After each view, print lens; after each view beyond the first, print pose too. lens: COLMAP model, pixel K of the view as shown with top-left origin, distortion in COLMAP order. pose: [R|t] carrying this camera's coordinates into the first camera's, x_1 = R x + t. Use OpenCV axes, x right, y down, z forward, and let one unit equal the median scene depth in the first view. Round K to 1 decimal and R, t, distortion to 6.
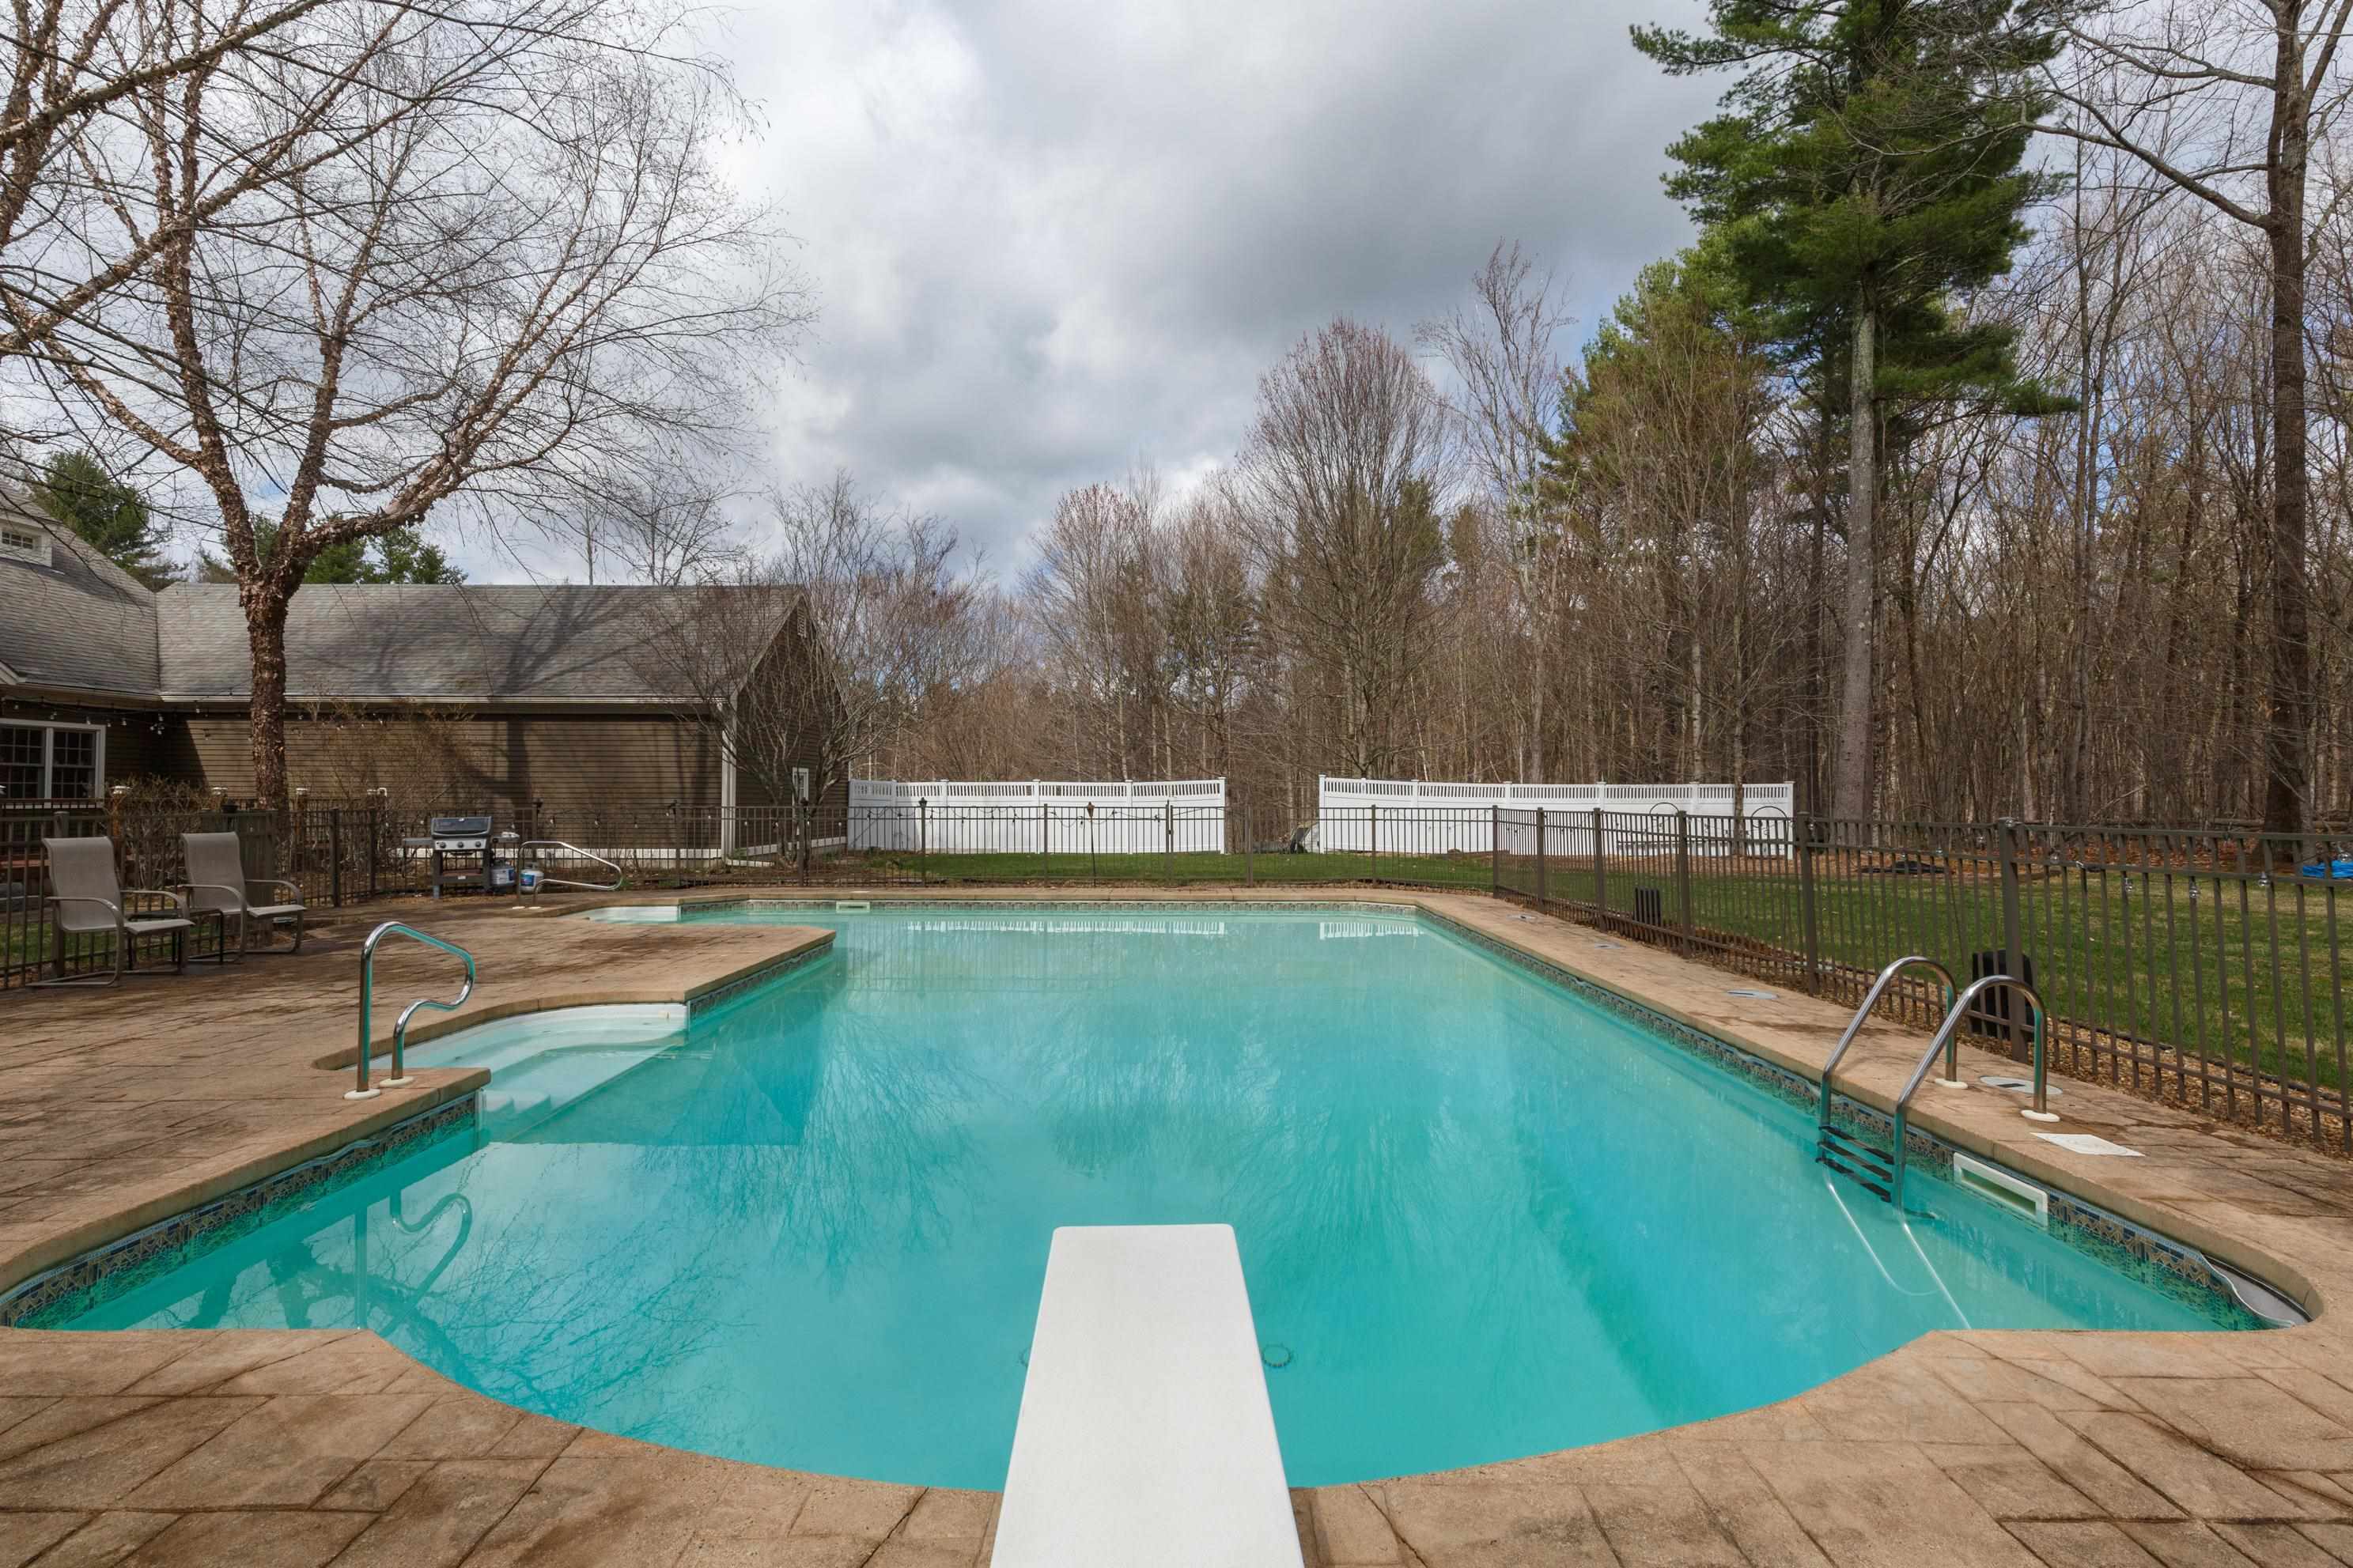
lens RADIAL K [[1085.9, 0, 1187.7], [0, 1085.9, 767.5], [0, 0, 1]] dist [0.001922, 0.000018]
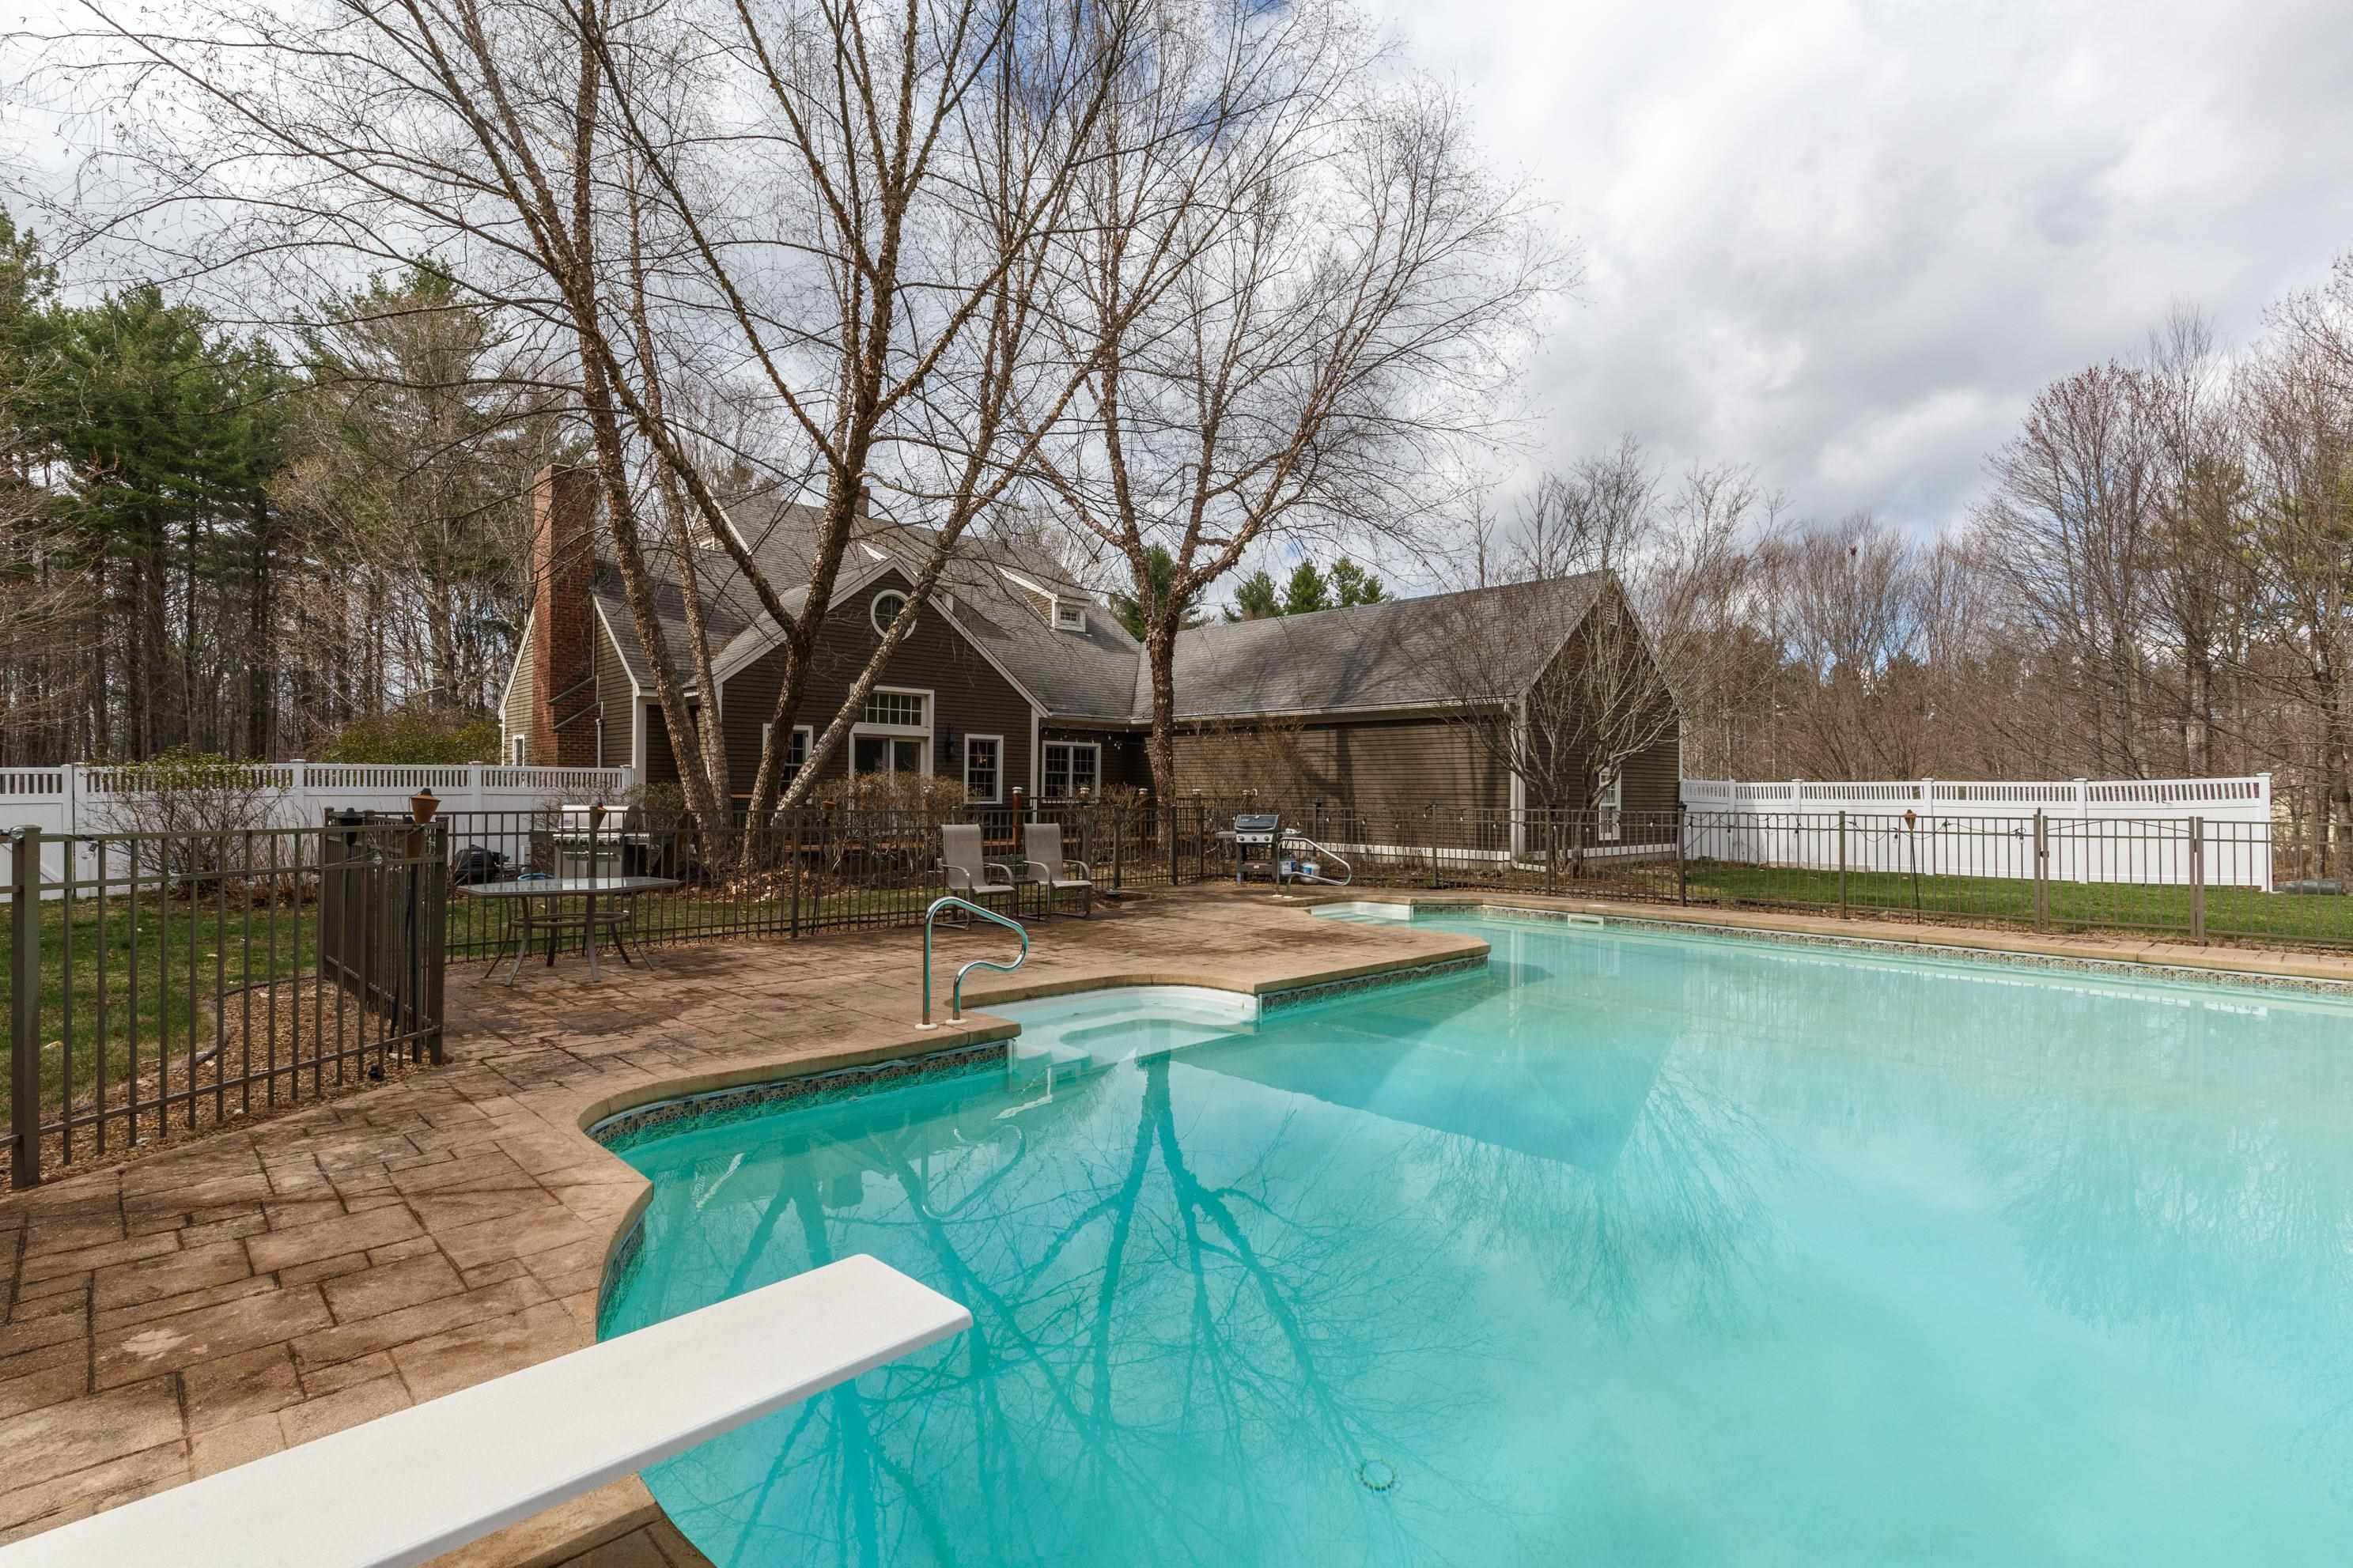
lens RADIAL K [[1145.2, 0, 1174.2], [0, 1145.2, 771.0], [0, 0, 1]] dist [0.000262, -0.000576]
pose [[0.677349, -0.010547, -0.735586, 0.144513], [0.013603, 0.999906, -0.001811, -0.000002], [0.735536, -0.008779, 0.677429, 0.091108]]
